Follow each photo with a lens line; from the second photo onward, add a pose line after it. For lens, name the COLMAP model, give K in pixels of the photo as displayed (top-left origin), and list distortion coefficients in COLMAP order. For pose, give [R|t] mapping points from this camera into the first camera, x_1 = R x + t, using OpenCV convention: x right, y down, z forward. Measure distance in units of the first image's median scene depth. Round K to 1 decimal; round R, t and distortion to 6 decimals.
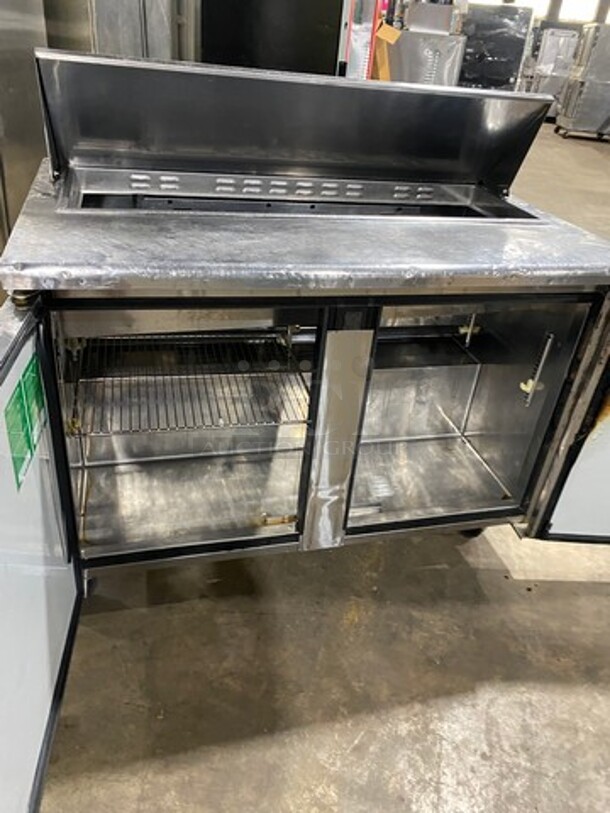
lens RADIAL K [[604.9, 0, 310.8], [0, 604.9, 403.7], [0, 0, 1]] dist [-0.000166, 0.002262]
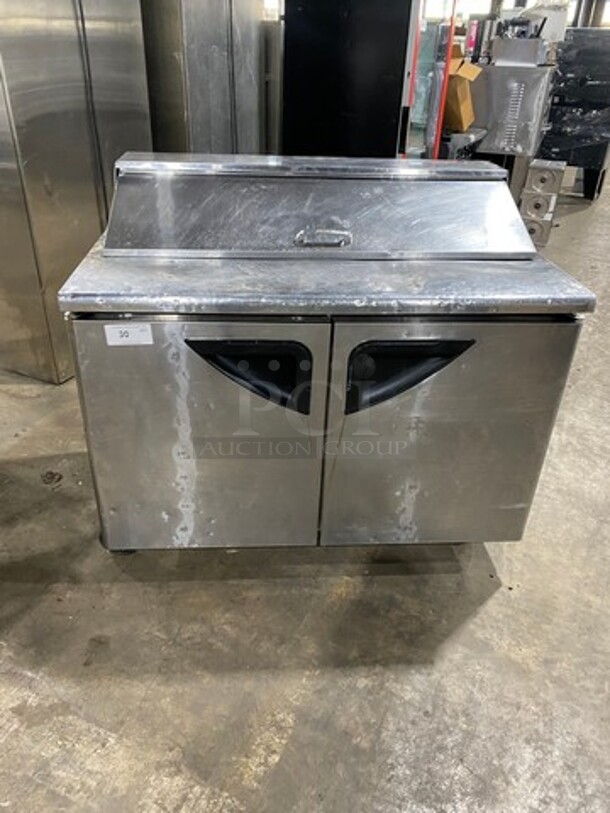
lens RADIAL K [[604.9, 0, 297.2], [0, 604.9, 406.9], [0, 0, 1]] dist [-0.000166, 0.002262]
pose [[0.977784, 0.043158, -0.205126, 0.244285], [-0.049639, 0.998414, -0.026552, 0.033826], [0.203655, 0.036145, 0.978375, -0.202276]]
